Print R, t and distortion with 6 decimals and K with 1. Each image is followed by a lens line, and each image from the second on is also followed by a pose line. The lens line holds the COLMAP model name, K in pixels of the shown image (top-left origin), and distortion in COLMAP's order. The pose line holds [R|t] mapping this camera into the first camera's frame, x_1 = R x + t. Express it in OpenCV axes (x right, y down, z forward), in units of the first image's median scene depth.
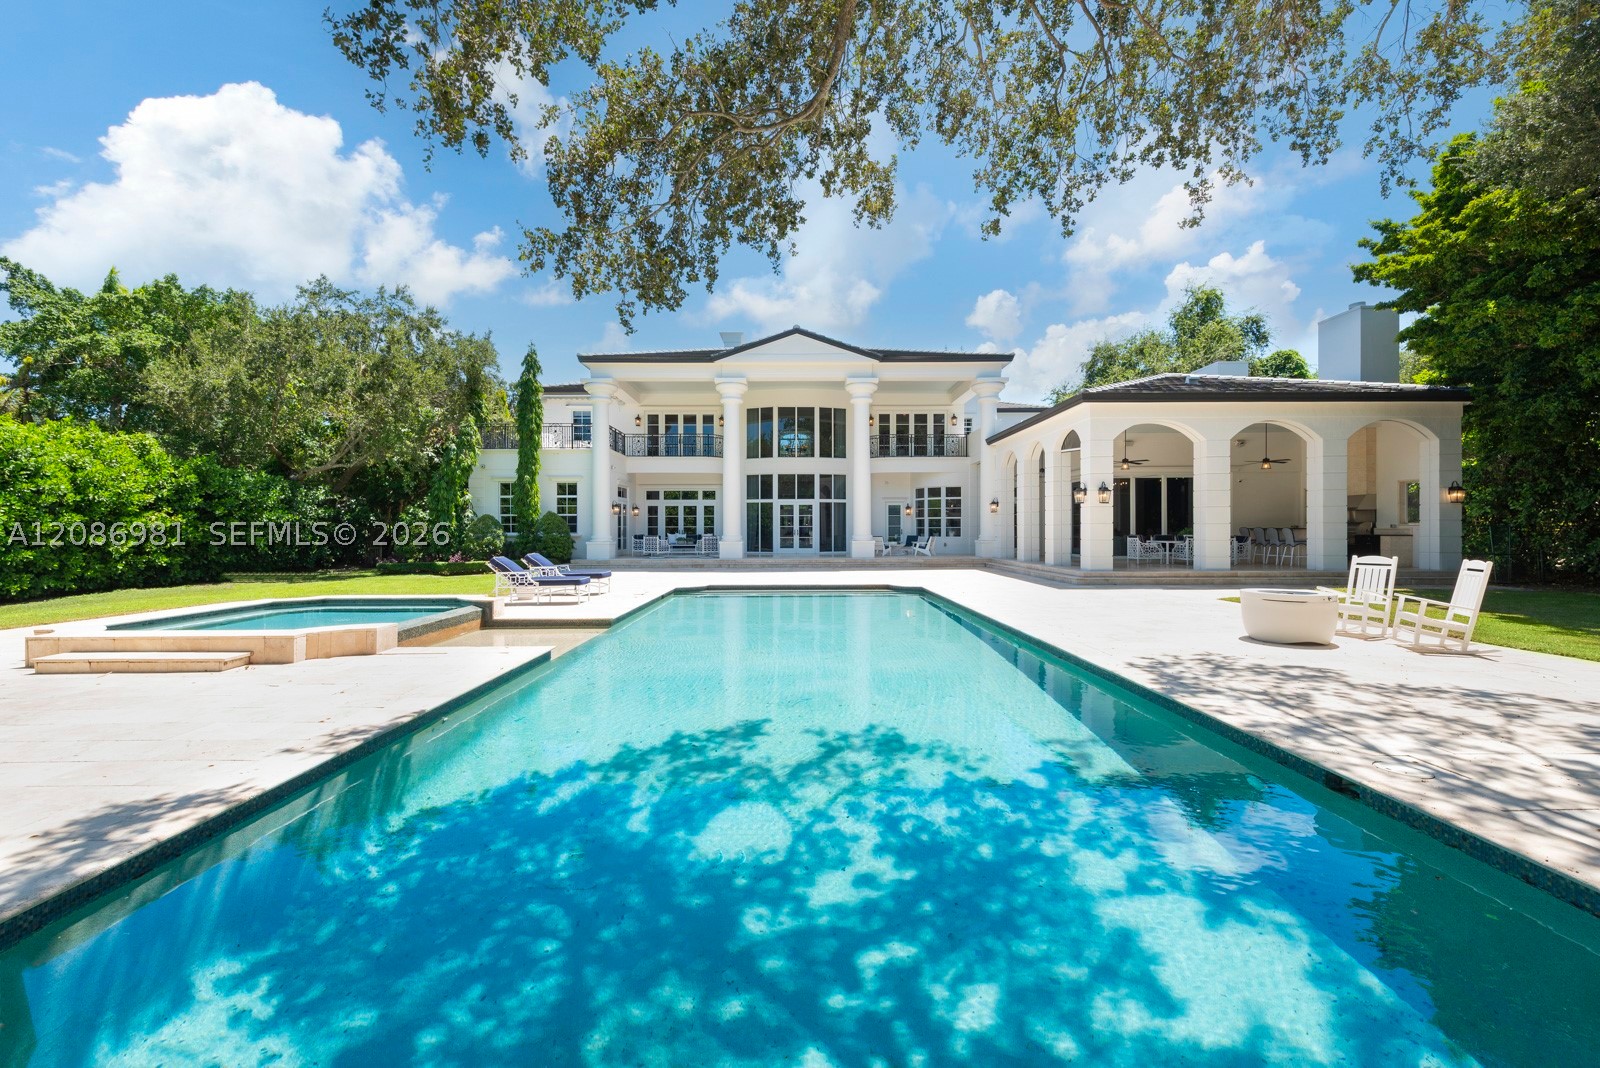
lens RADIAL K [[606.3, 0, 807.1], [0, 606.3, 529.2], [0, 0, 1]] dist [0.005814, -0.000170]
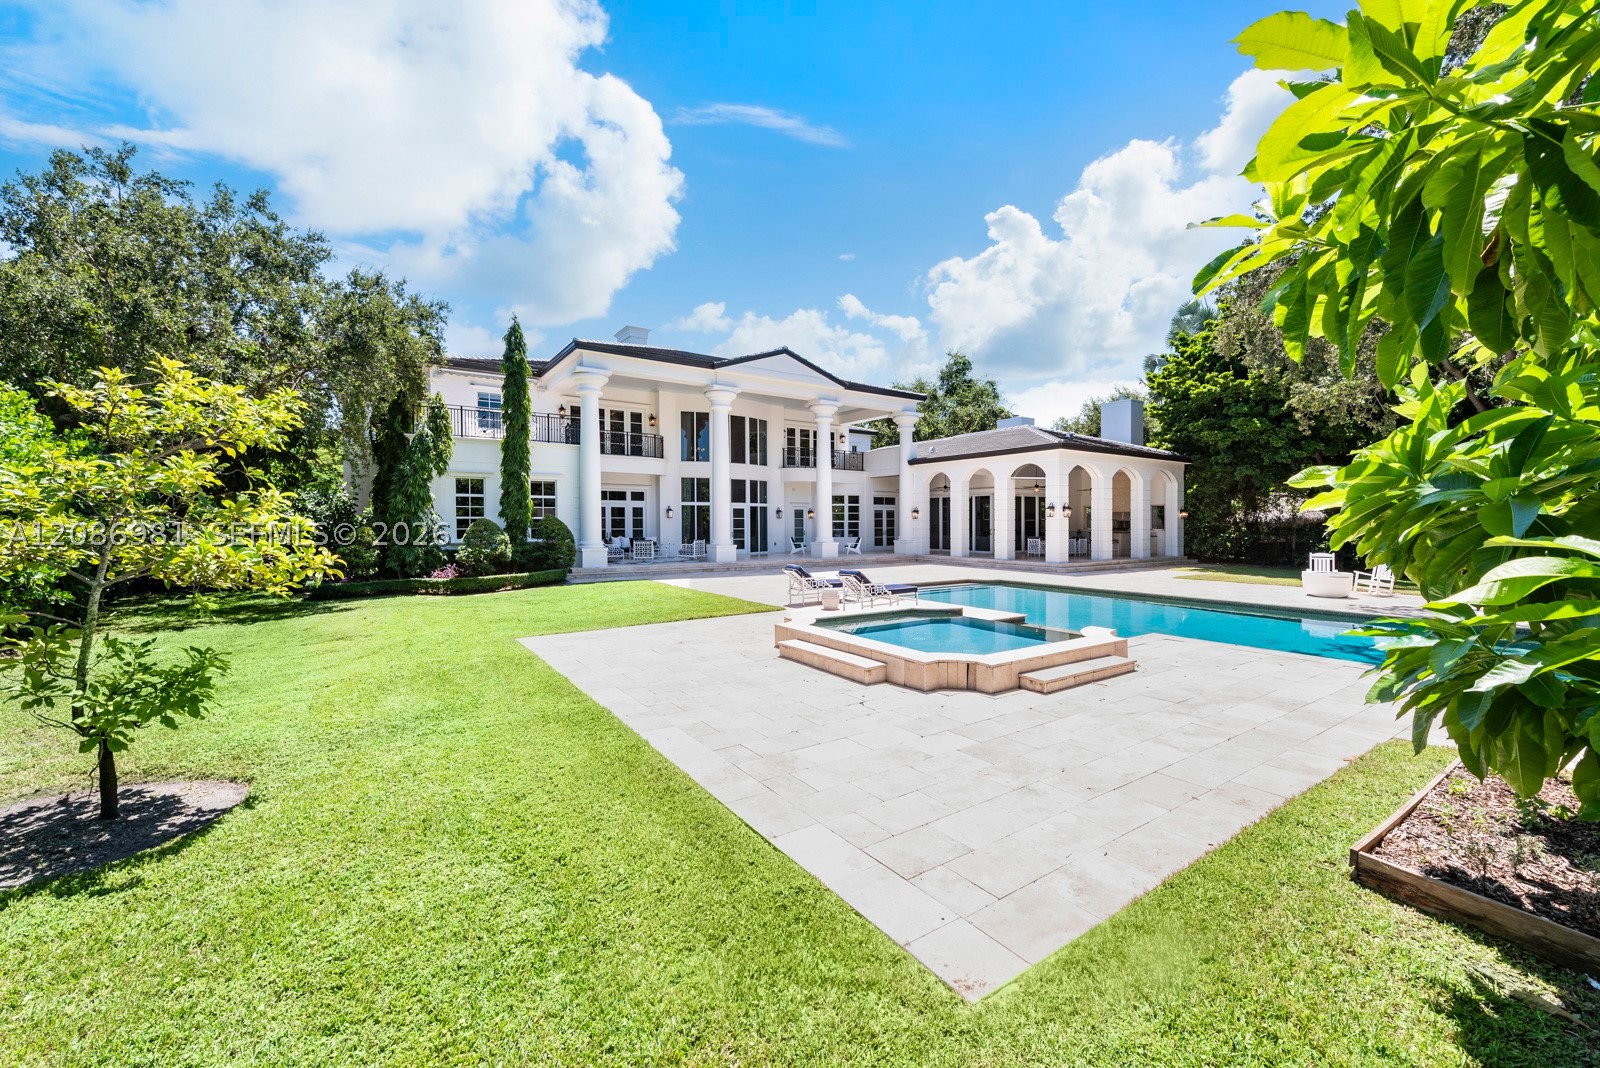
lens RADIAL K [[606.3, 0, 778.1], [0, 606.3, 535.1], [0, 0, 1]] dist [0.005814, -0.000170]
pose [[0.845018, -0.006848, 0.534695, -0.516899], [-0.002129, 0.999867, 0.016172, -0.010582], [-0.534734, -0.014804, 0.844891, 0.065255]]
